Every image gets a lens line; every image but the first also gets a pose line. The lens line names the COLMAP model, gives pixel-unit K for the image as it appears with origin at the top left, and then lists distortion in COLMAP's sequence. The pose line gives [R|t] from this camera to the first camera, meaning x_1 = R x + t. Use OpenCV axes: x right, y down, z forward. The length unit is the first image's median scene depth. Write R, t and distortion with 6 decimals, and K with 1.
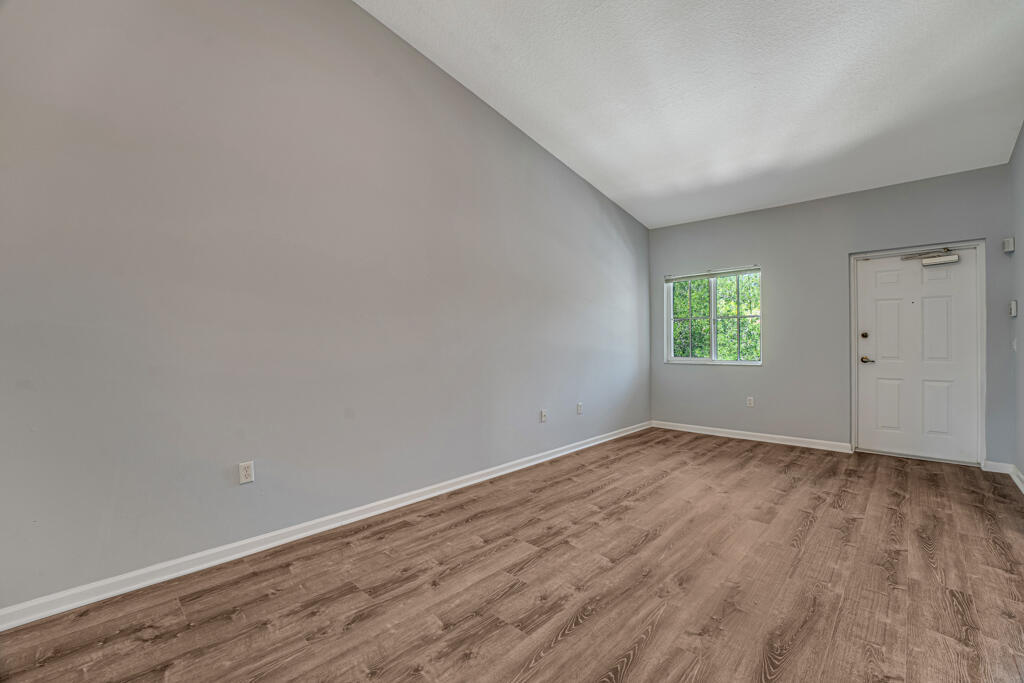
lens RADIAL K [[422.5, 0, 512.0], [0, 422.5, 341.5], [0, 0, 1]] dist [-0.031080, 0.004668]
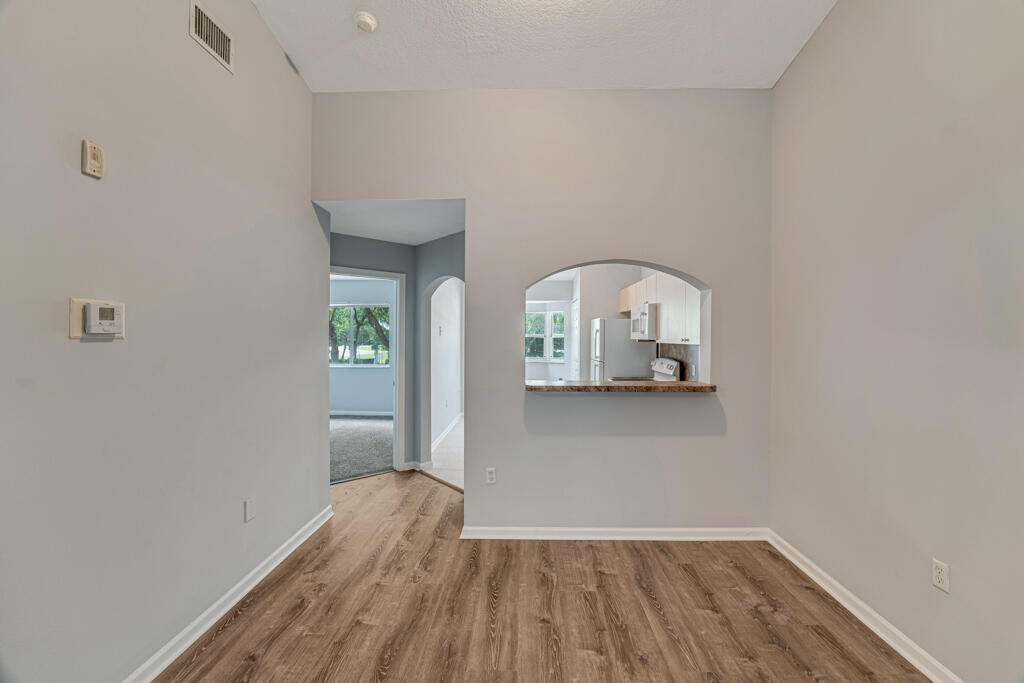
lens RADIAL K [[422.5, 0, 512.0], [0, 422.5, 341.5], [0, 0, 1]] dist [-0.031080, 0.004668]
pose [[-0.744460, 0.009711, -0.667596, 0.365288], [0.001804, 0.999920, 0.012533, -0.103290], [0.667664, 0.008126, -0.744418, 0.860313]]
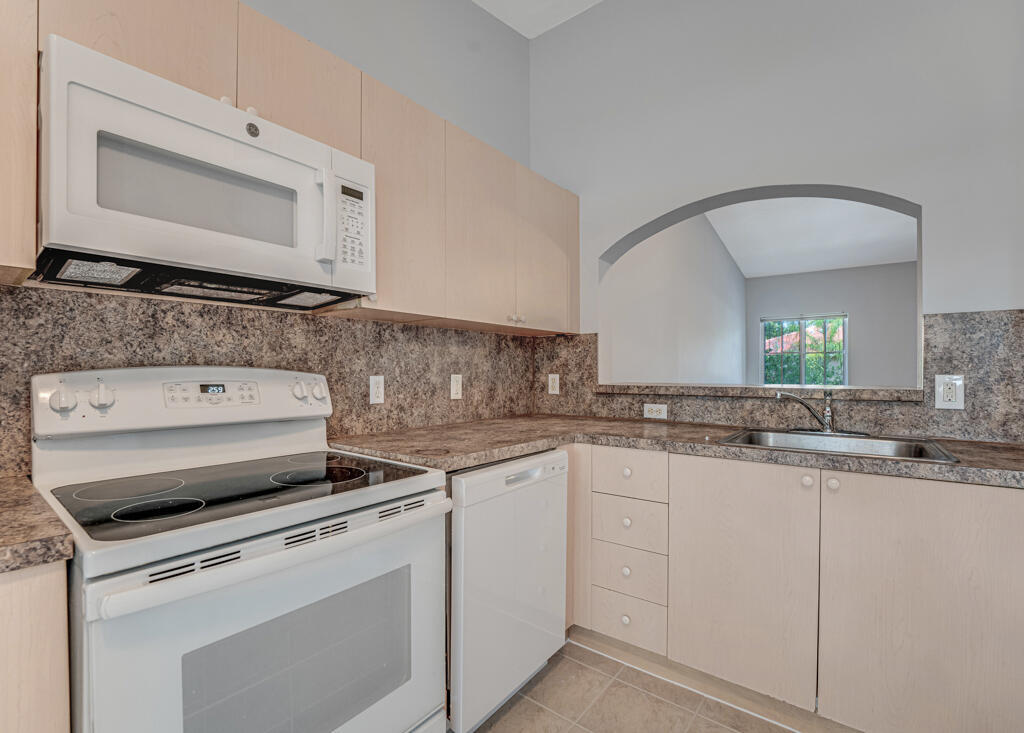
lens RADIAL K [[463.3, 0, 488.5], [0, 463.3, 377.6], [0, 0, 1]] dist [-0.029686, 0.000024]
pose [[0.997377, 0.002535, 0.072341, -1.070207], [-0.003603, 0.999886, 0.014641, -0.001696], [-0.072295, -0.014863, 0.997273, -0.542756]]
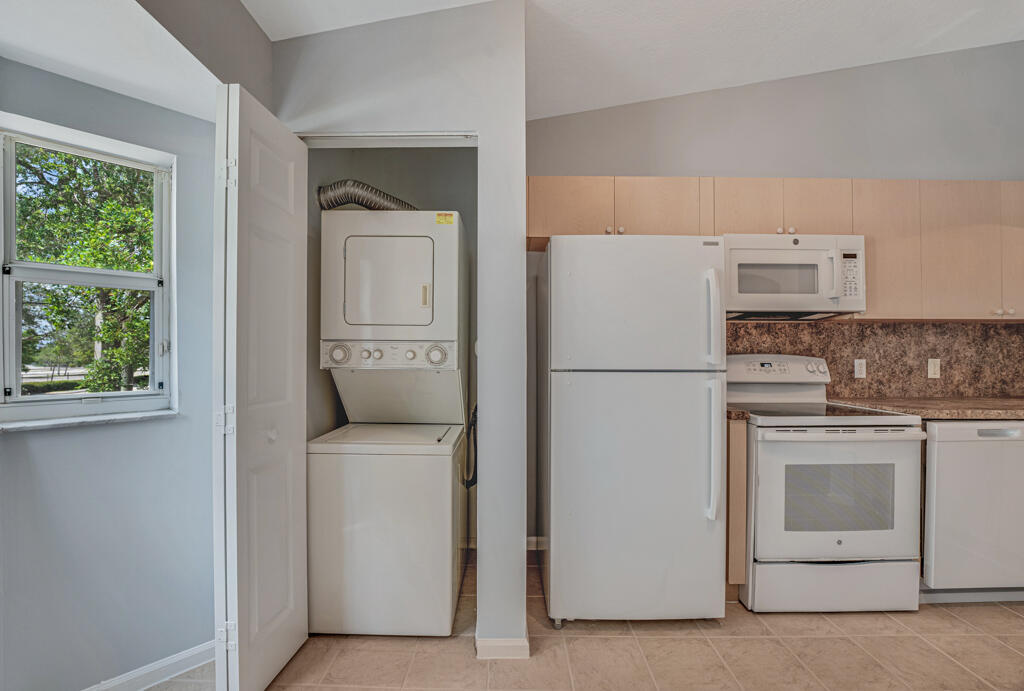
lens RADIAL K [[424.4, 0, 510.6], [0, 424.4, 353.2], [0, 0, 1]] dist [-0.030864, 0.006084]
pose [[0.691876, -0.000424, -0.722016, -1.054916], [-0.000580, 0.999999, -0.001143, -0.006017], [0.722016, 0.001209, 0.691875, -1.054022]]
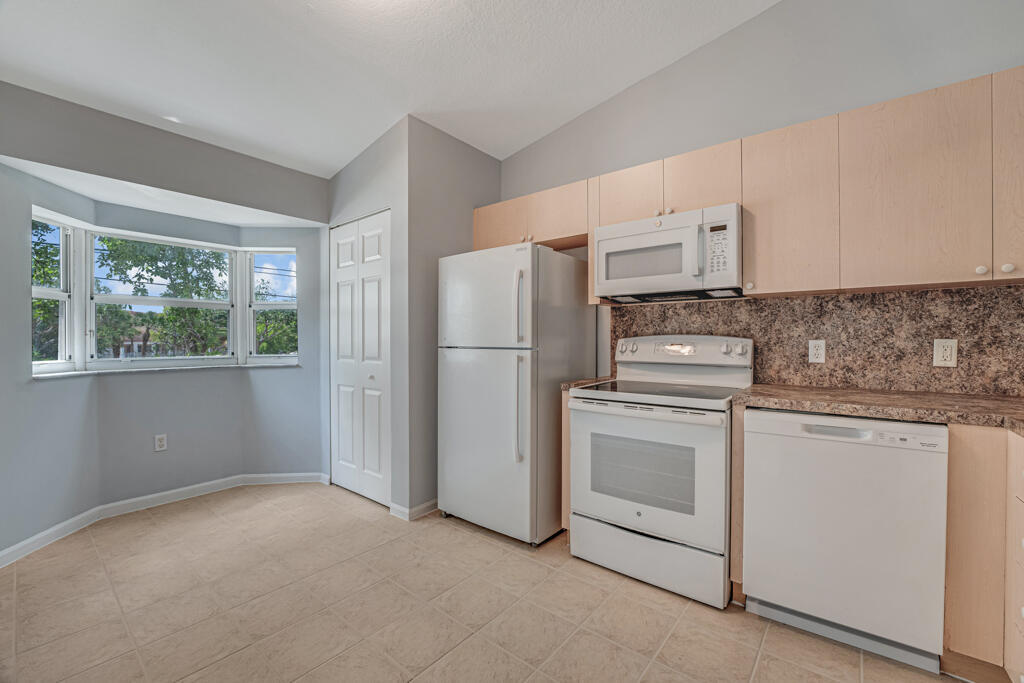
lens RADIAL K [[422.5, 0, 512.0], [0, 422.5, 341.5], [0, 0, 1]] dist [-0.031080, 0.004668]
pose [[0.087017, 0.008949, -0.996167, -0.470635], [0.006469, 0.999933, 0.009548, -0.002033], [0.996186, -0.007275, 0.086953, -0.464882]]
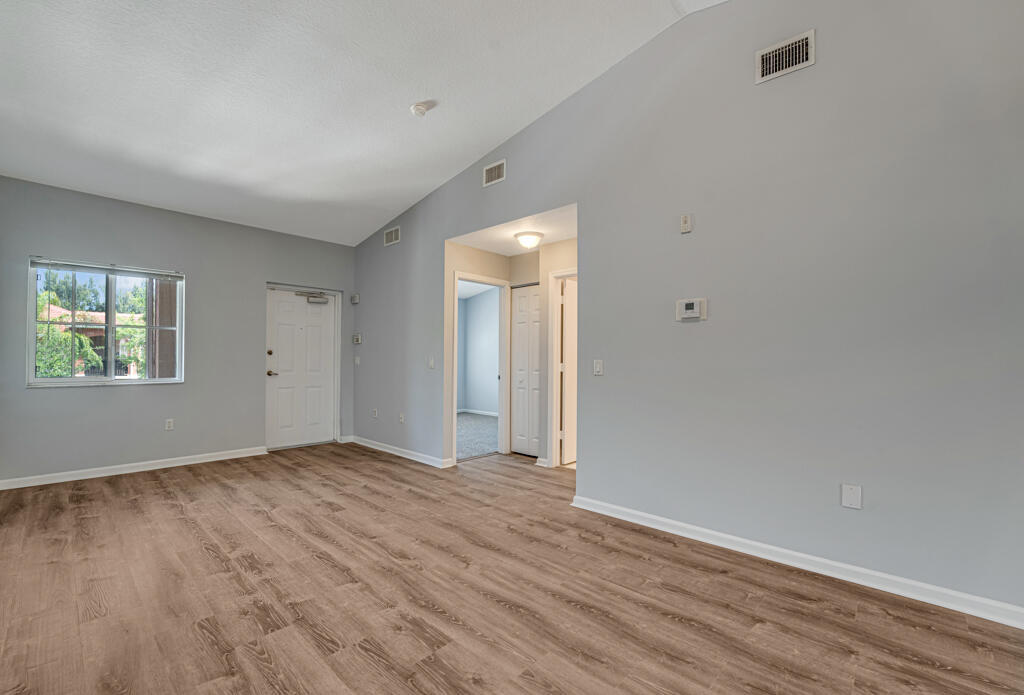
lens RADIAL K [[437.0, 0, 504.9], [0, 437.0, 360.0], [0, 0, 1]] dist [-0.027658, 0.000592]
pose [[-0.007572, 0.002241, 0.999969, -0.632150], [-0.012558, 0.999918, -0.002336, 0.000830], [-0.999892, -0.012575, -0.007543, 0.535120]]
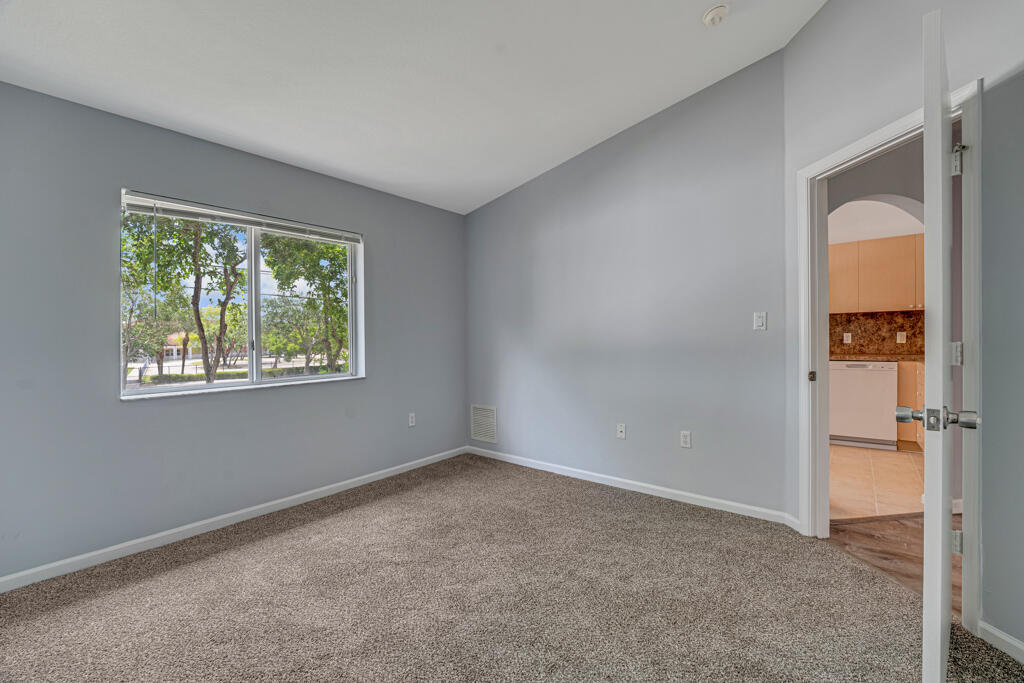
lens RADIAL K [[422.5, 0, 512.0], [0, 422.5, 341.5], [0, 0, 1]] dist [-0.031080, 0.004668]
pose [[0.081683, 0.011587, -0.996591, 0.431914], [0.023699, 0.999627, 0.013565, -0.015784], [0.996377, -0.024726, 0.081378, -1.381062]]
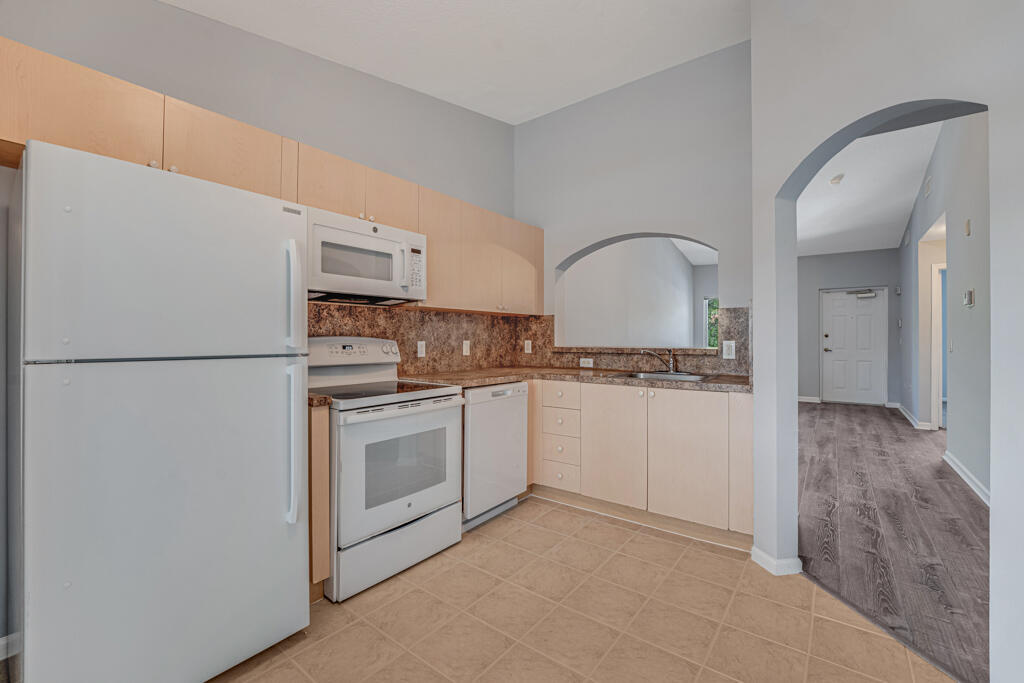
lens RADIAL K [[425.2, 0, 509.6], [0, 425.2, 336.1], [0, 0, 1]] dist [-0.029578, 0.000305]
pose [[0.994156, 0.004629, 0.107854, -1.076433], [-0.004383, 0.999987, -0.002523, -0.005467], [-0.107864, 0.002035, 0.994164, -0.982709]]
